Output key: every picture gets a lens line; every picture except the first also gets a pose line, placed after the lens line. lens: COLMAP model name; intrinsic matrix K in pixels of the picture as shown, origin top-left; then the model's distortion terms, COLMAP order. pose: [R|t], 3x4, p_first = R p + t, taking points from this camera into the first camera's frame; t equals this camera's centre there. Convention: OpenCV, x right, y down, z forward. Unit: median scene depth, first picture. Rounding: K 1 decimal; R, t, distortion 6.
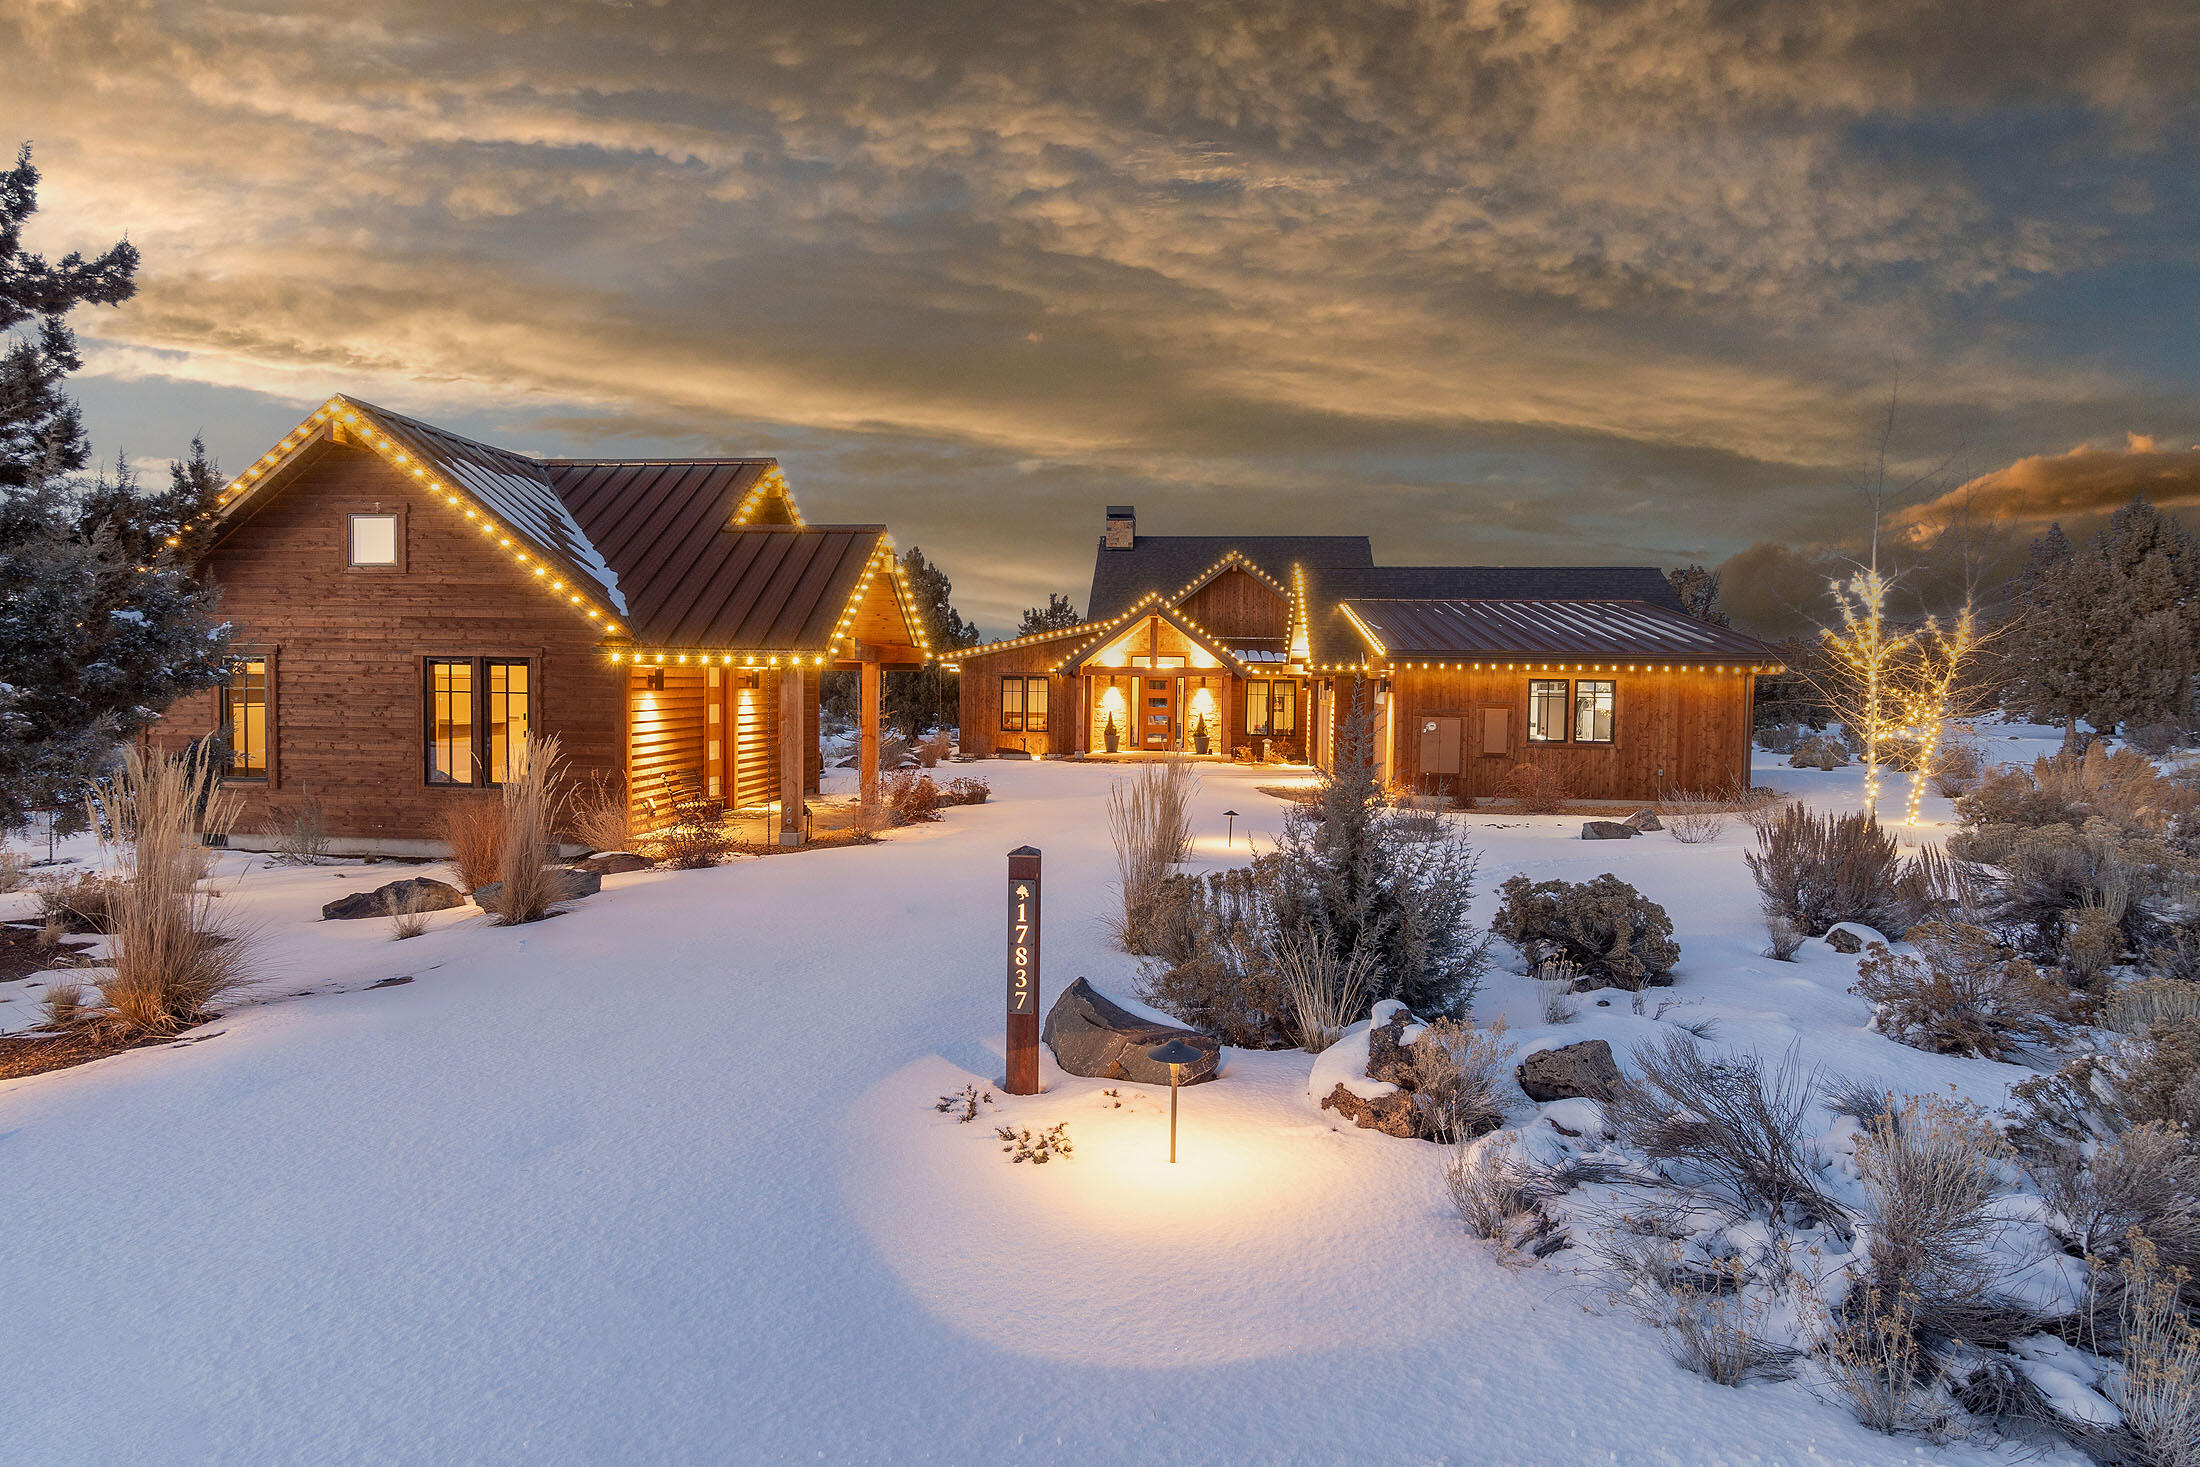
lens RADIAL K [[1058.0, 0, 1104.1], [0, 1058.0, 715.9], [0, 0, 1]] dist [-0.001665, -0.000062]
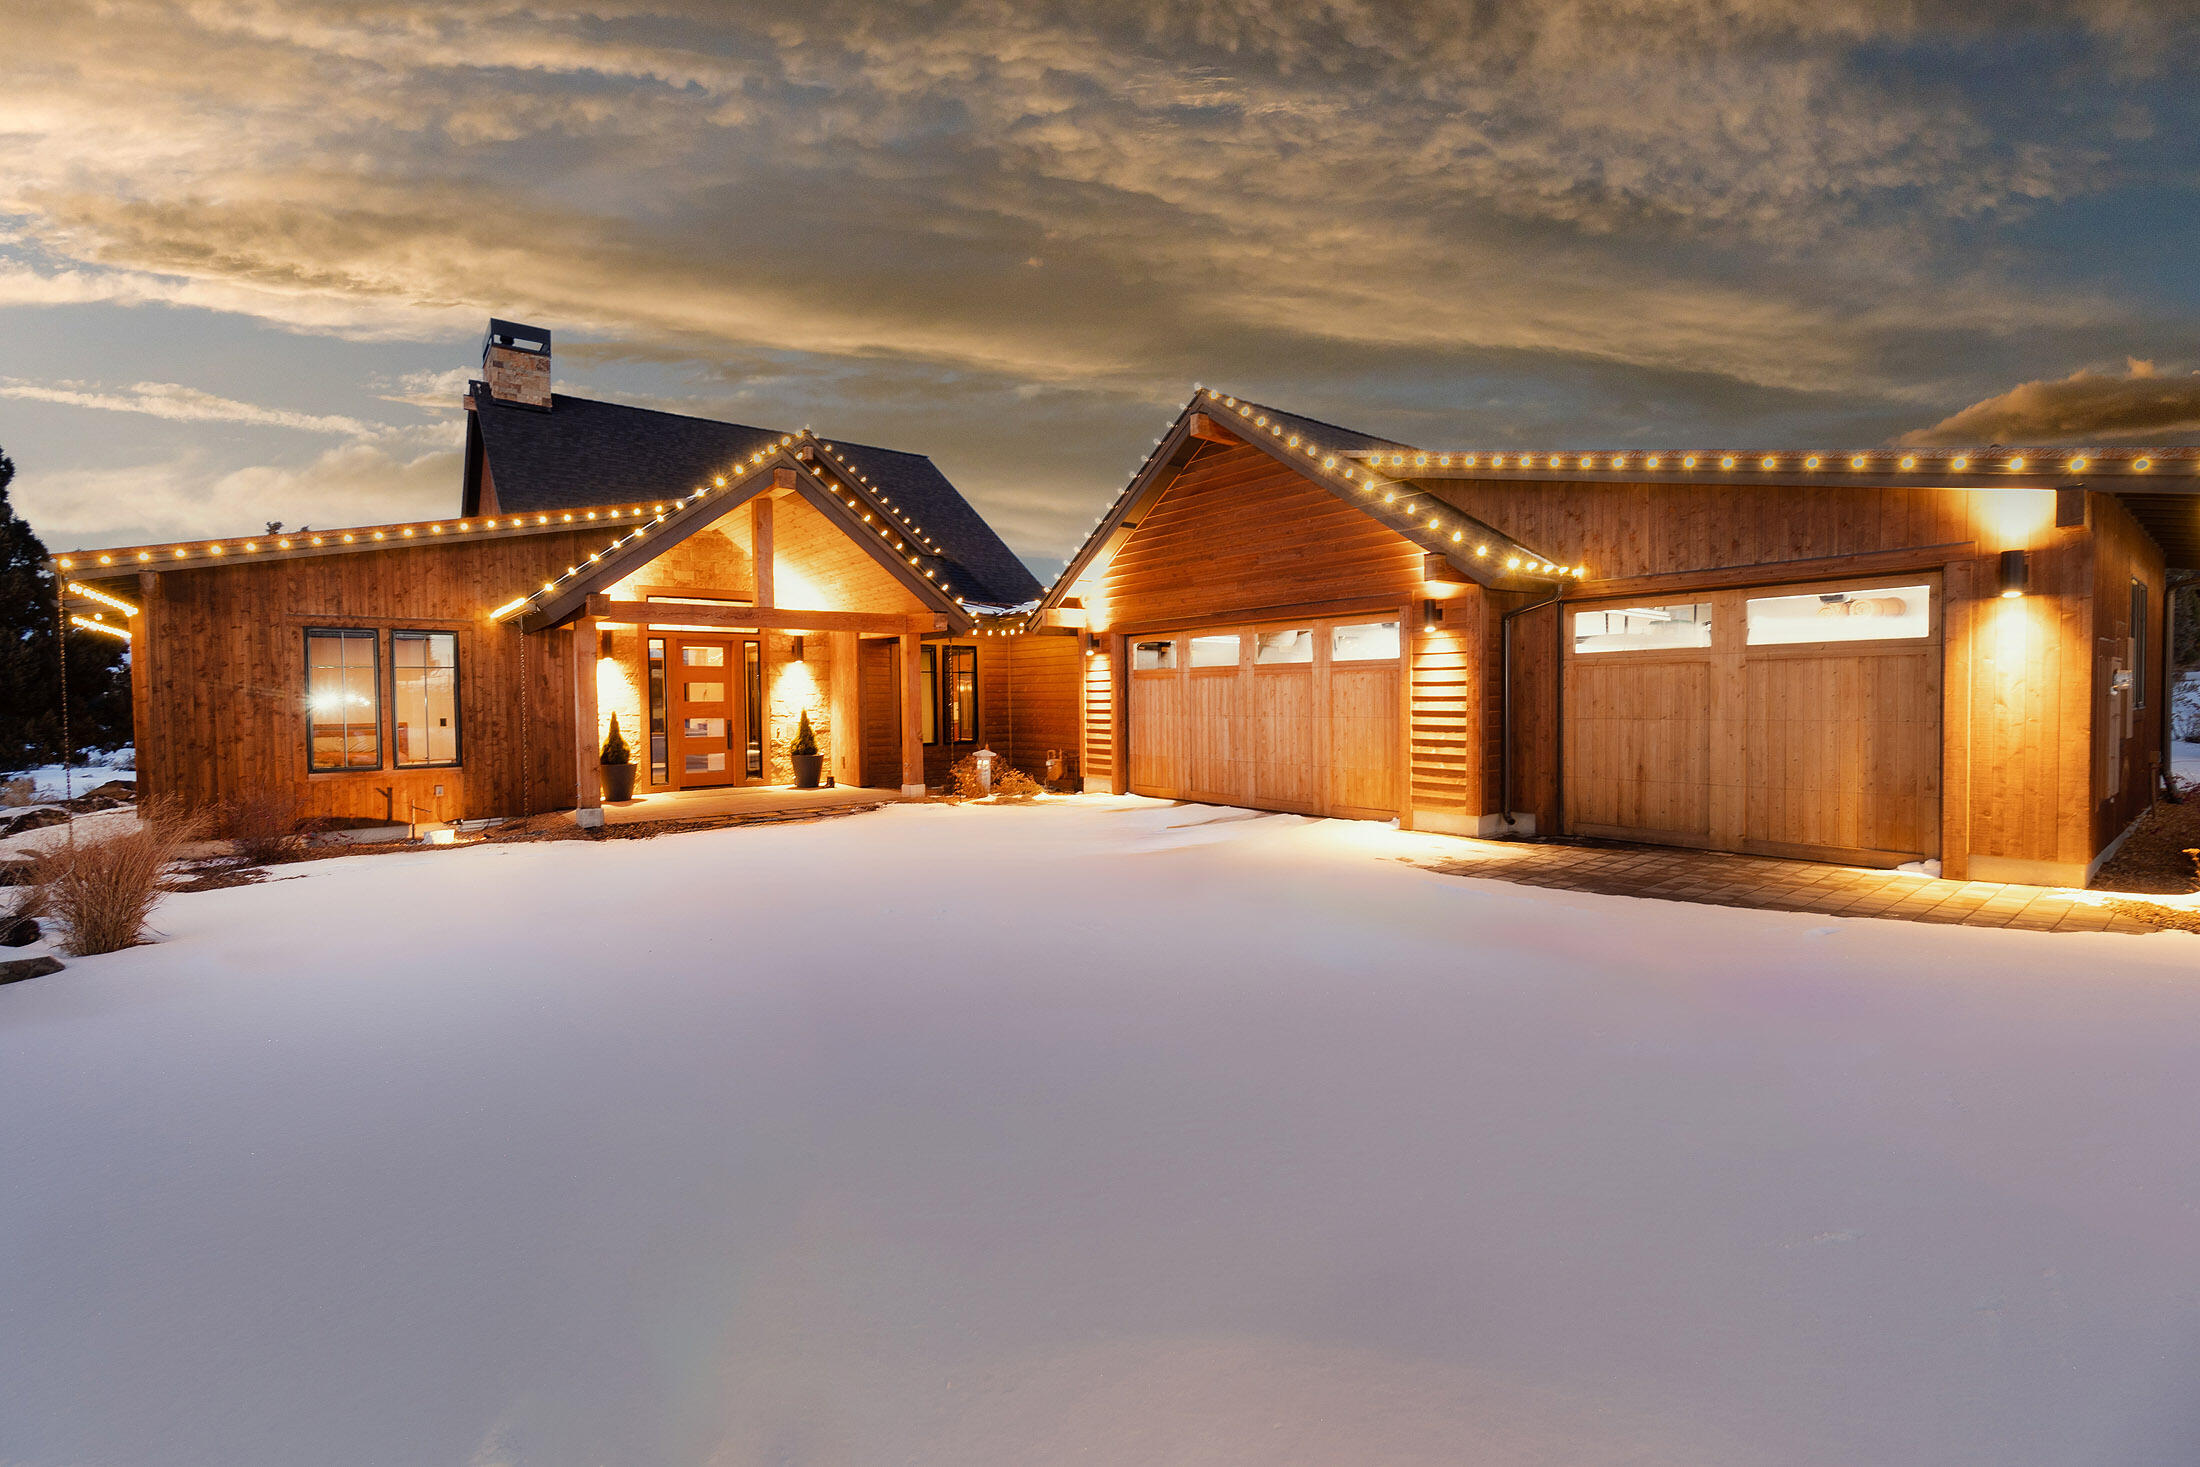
lens RADIAL K [[947.5, 0, 1097.2], [0, 947.5, 712.1], [0, 0, 1]] dist [0.000760, 0.000102]
pose [[0.732767, -0.032189, 0.679718, -0.234911], [0.040504, 0.999173, 0.003652, 0.005470], [-0.679273, 0.024856, 0.733465, 1.103136]]
